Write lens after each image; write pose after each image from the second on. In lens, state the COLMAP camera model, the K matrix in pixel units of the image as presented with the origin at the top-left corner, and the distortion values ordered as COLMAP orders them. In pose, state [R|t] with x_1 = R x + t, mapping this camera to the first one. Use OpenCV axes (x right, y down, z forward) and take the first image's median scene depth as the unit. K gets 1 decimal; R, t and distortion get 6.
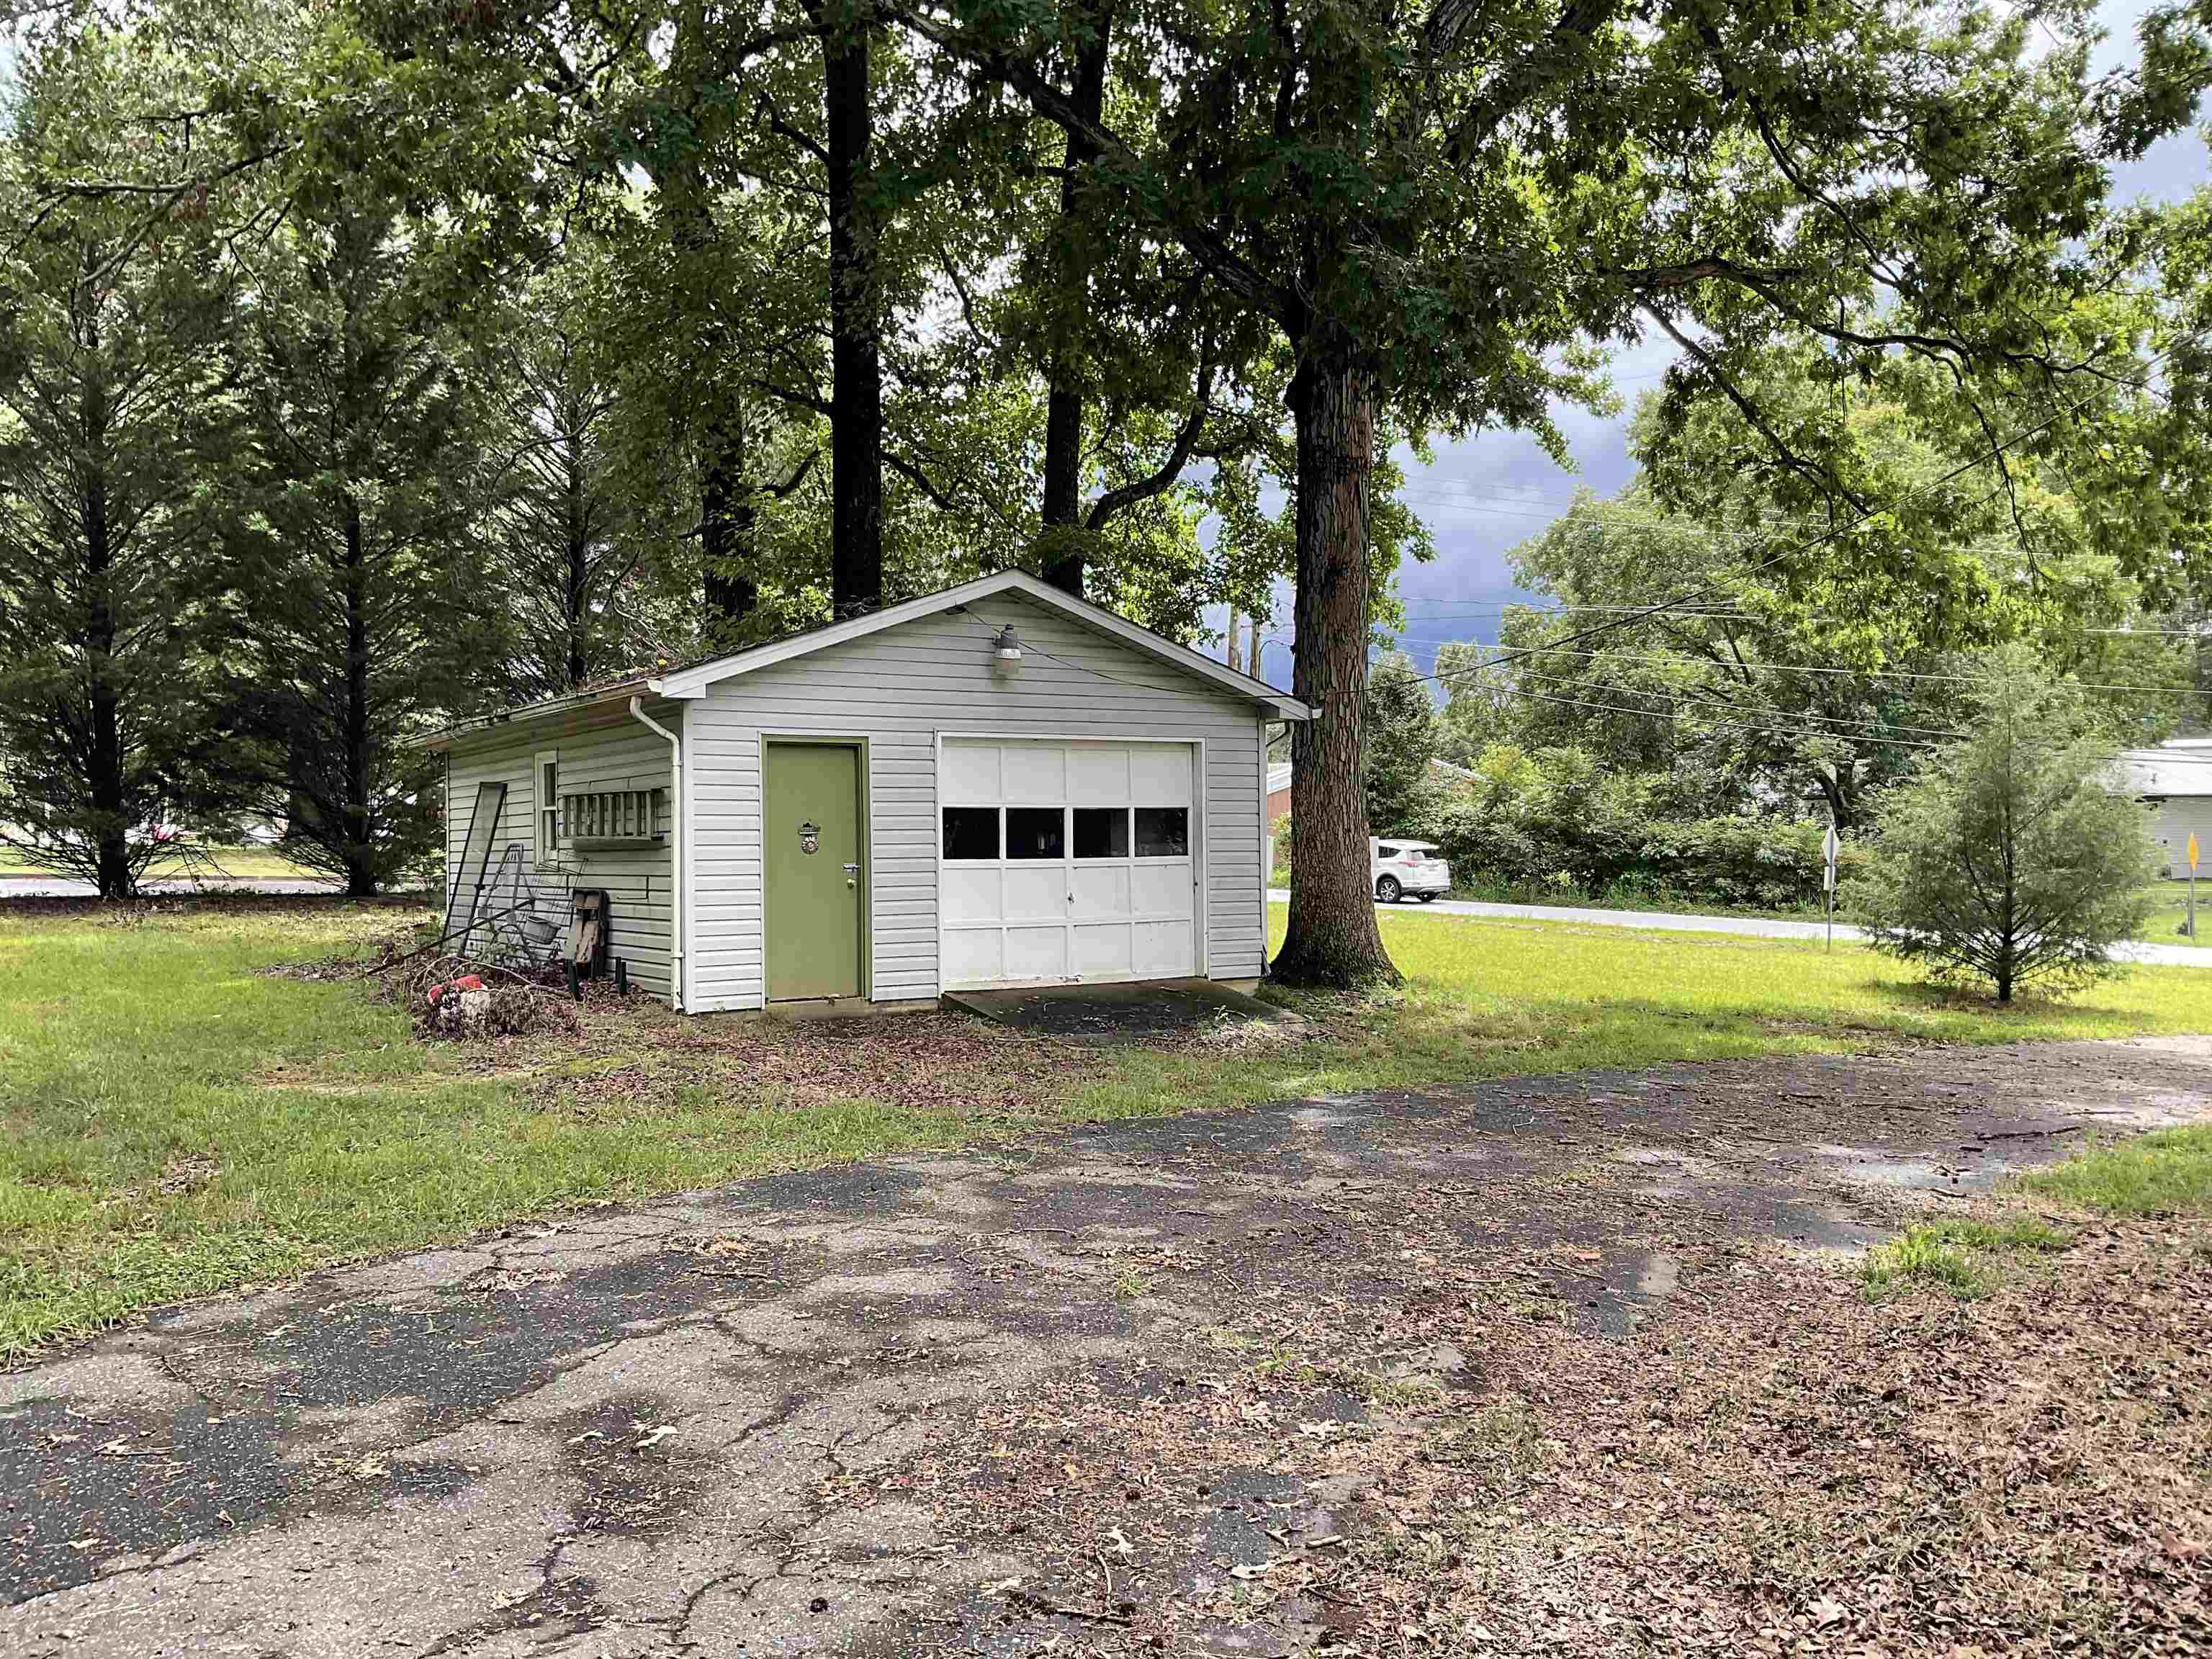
lens RADIAL K [[1852.1, 0, 1099.2], [0, 1852.1, 829.0], [0, 0, 1]] dist [0.097082, -0.205809]
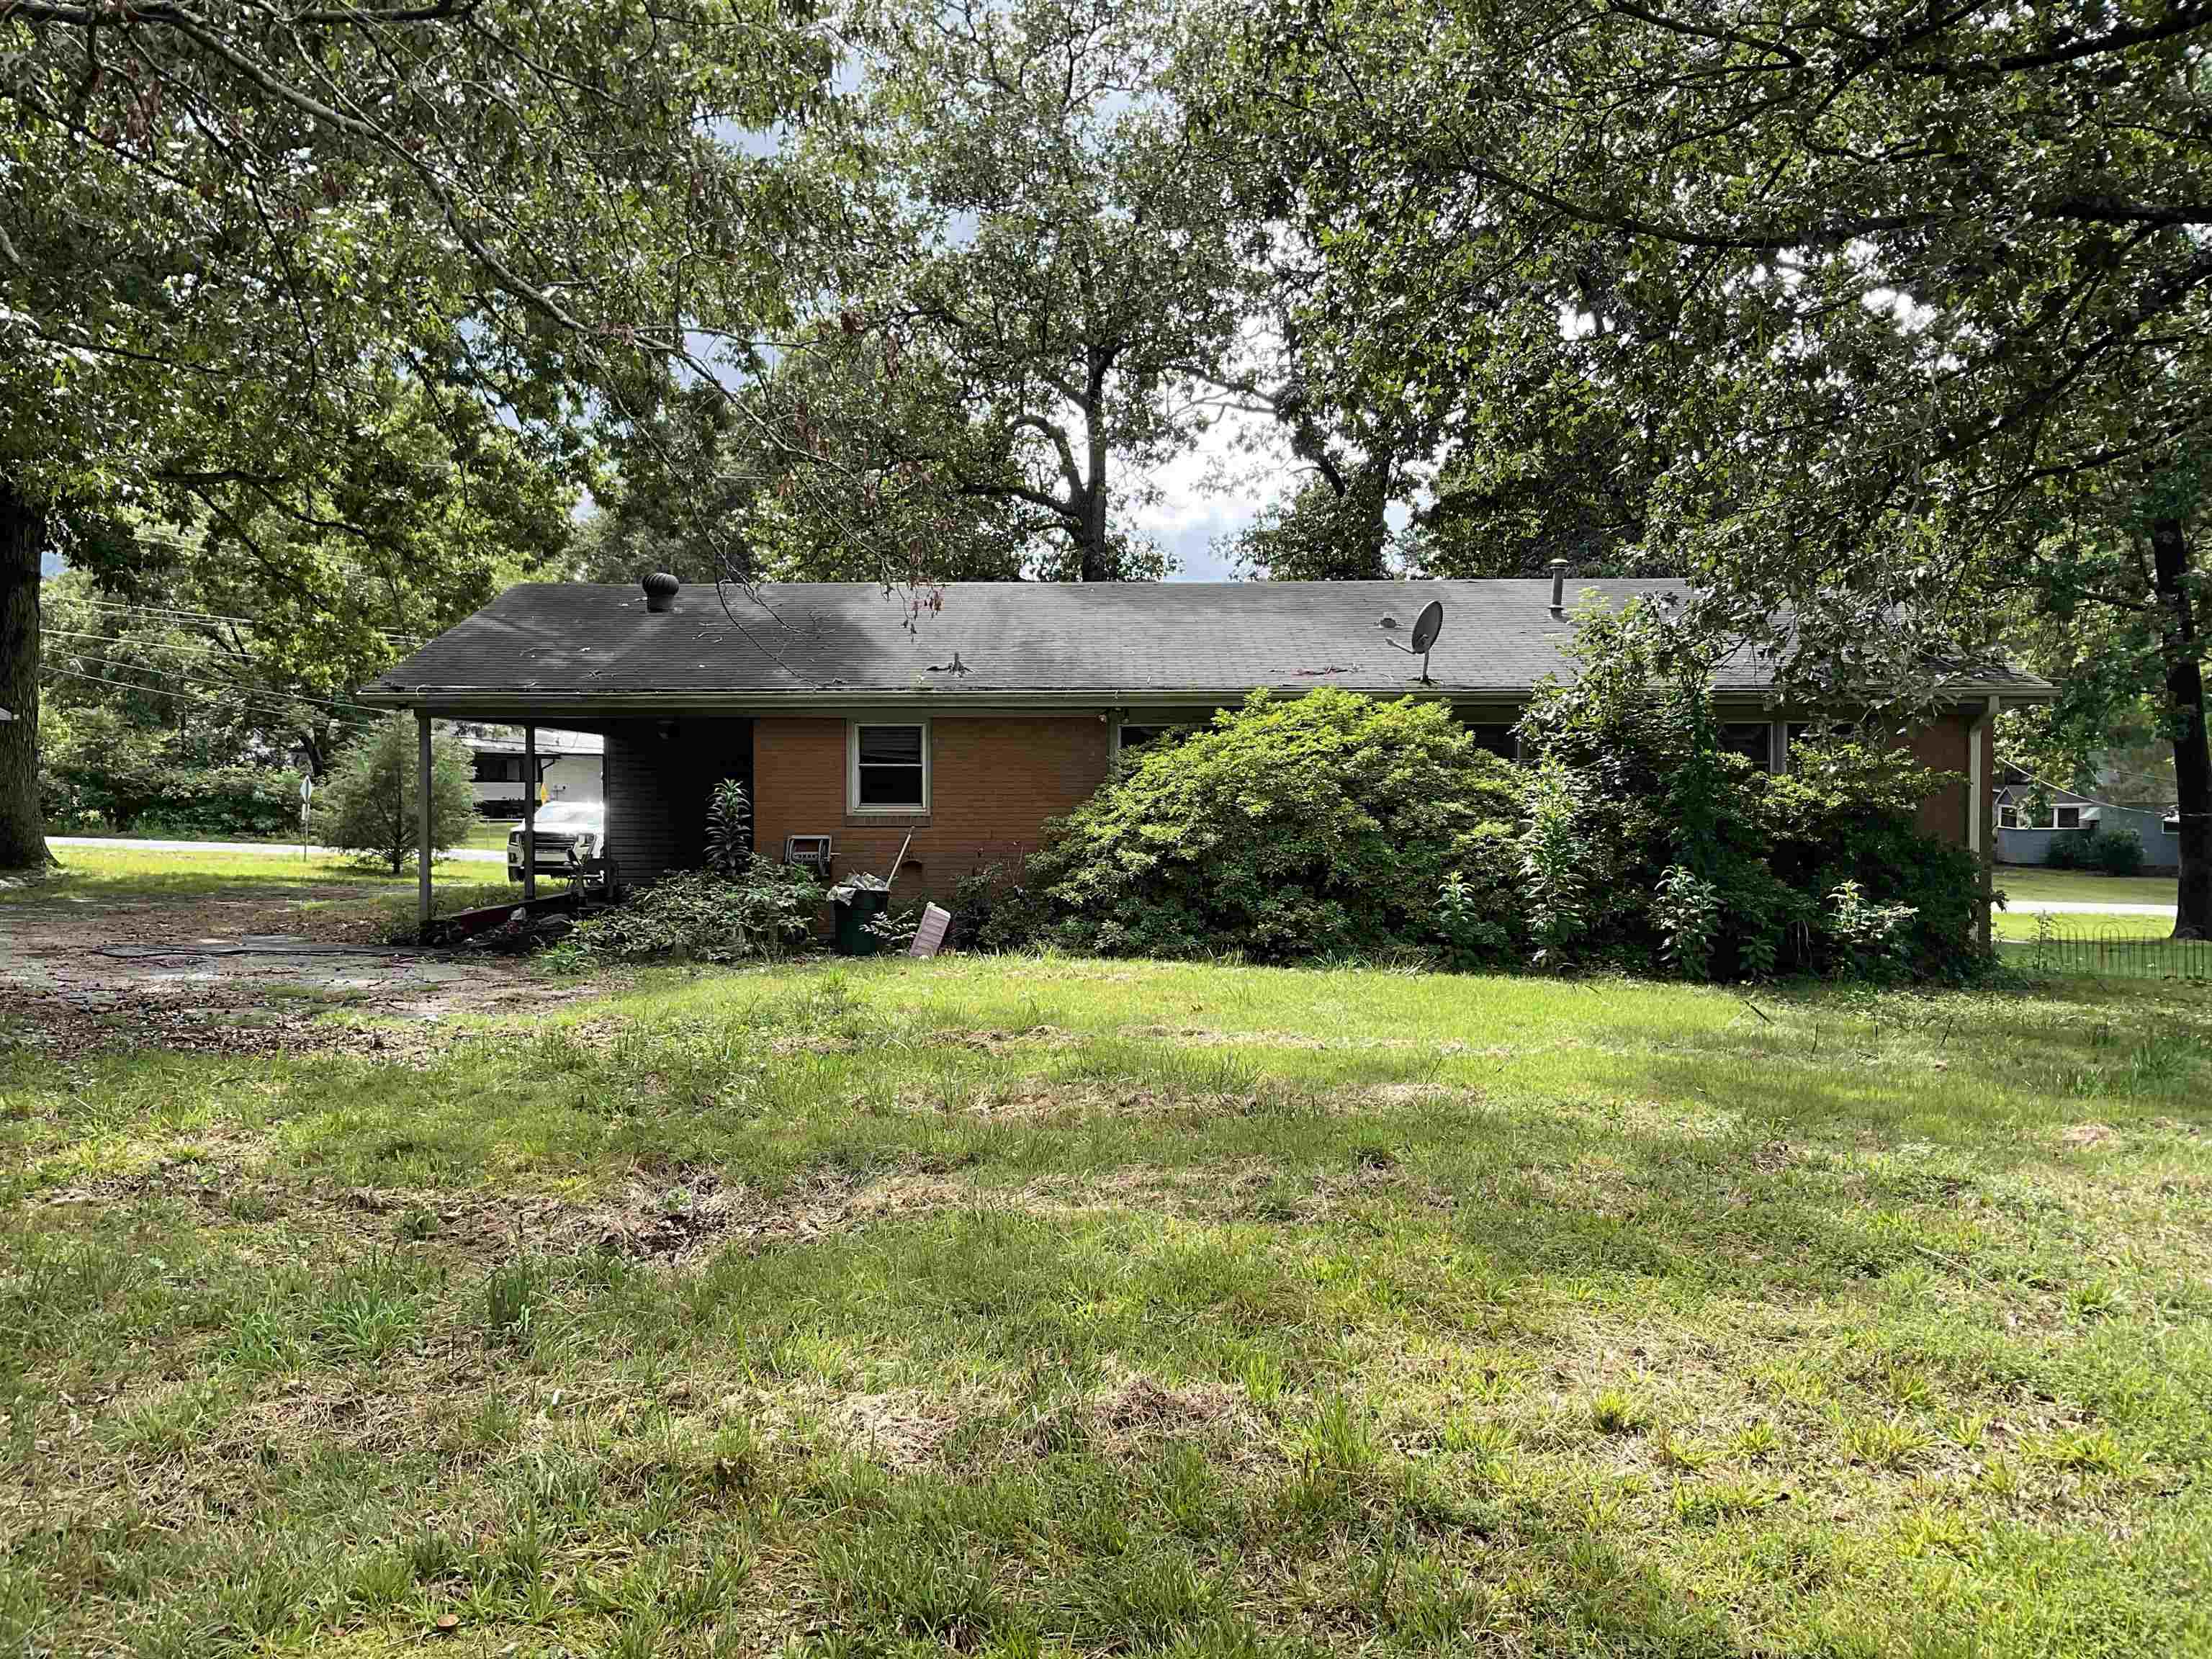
lens RADIAL K [[1865.4, 0, 1114.7], [0, 1865.4, 818.5], [0, 0, 1]] dist [0.119798, -0.277293]
pose [[0.717872, -0.006121, 0.696148, -0.146189], [-0.011187, 0.999731, 0.020326, -0.004390], [-0.696085, -0.022380, 0.717610, -0.398156]]
